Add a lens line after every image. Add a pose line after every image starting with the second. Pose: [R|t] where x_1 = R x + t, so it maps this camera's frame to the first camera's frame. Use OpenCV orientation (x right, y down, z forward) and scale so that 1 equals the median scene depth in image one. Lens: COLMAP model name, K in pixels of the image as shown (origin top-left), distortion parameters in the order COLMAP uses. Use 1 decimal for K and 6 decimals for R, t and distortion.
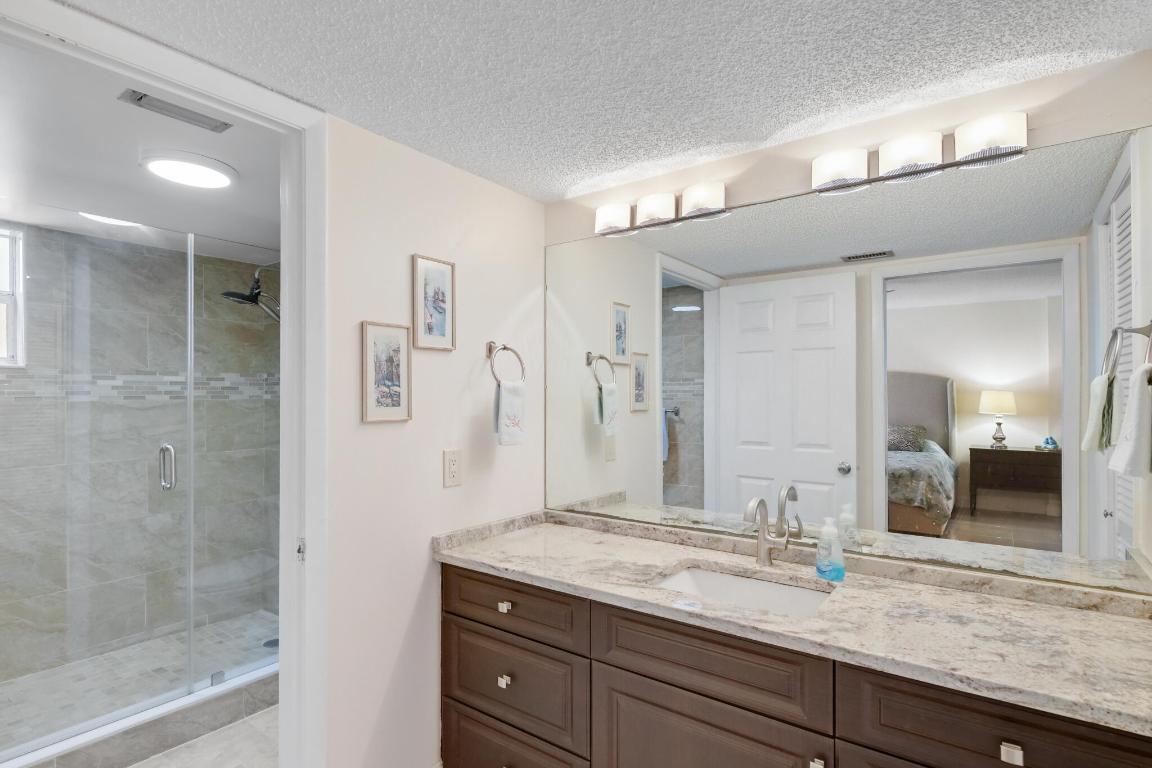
lens RADIAL K [[572.6, 0, 576.7], [0, 572.6, 388.3], [0, 0, 1]] dist [-0.001094, 0.001458]
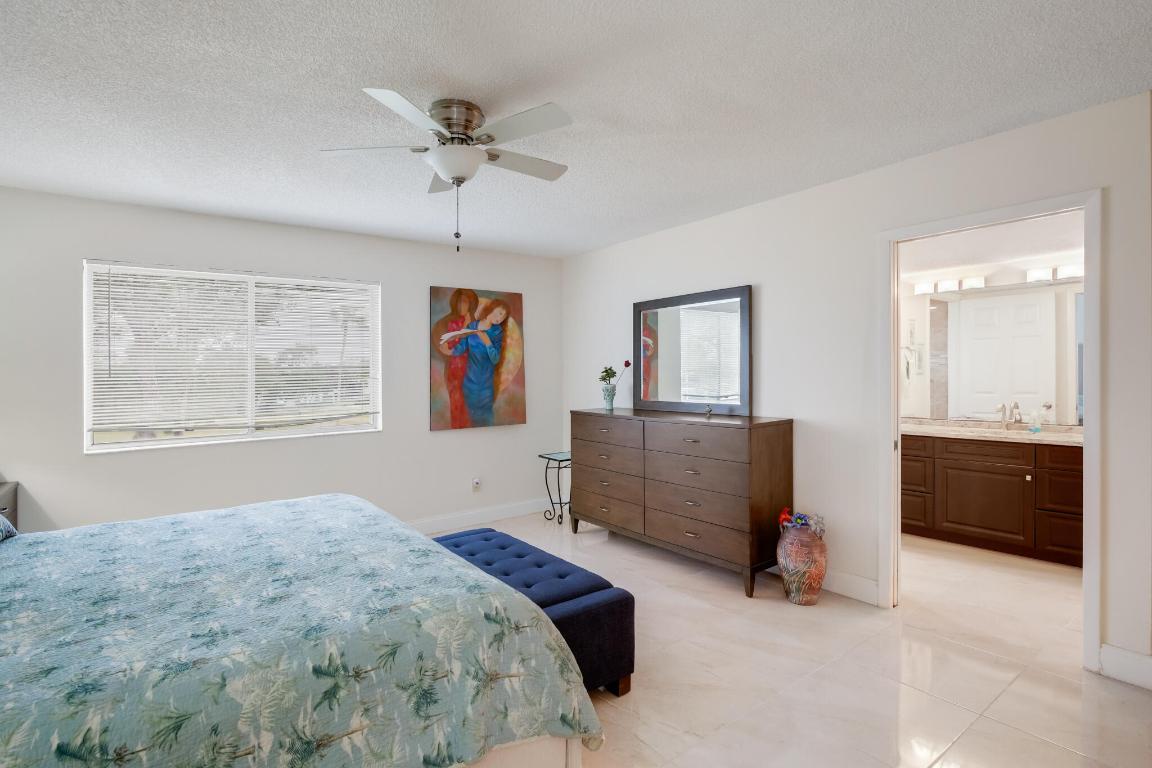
lens RADIAL K [[572.6, 0, 573.7], [0, 572.6, 377.9], [0, 0, 1]] dist [-0.001094, 0.001458]
pose [[0.962843, -0.011326, -0.269824, -0.501547], [0.017457, 0.999641, 0.020331, -0.004686], [0.269497, -0.024286, 0.962695, -1.188033]]
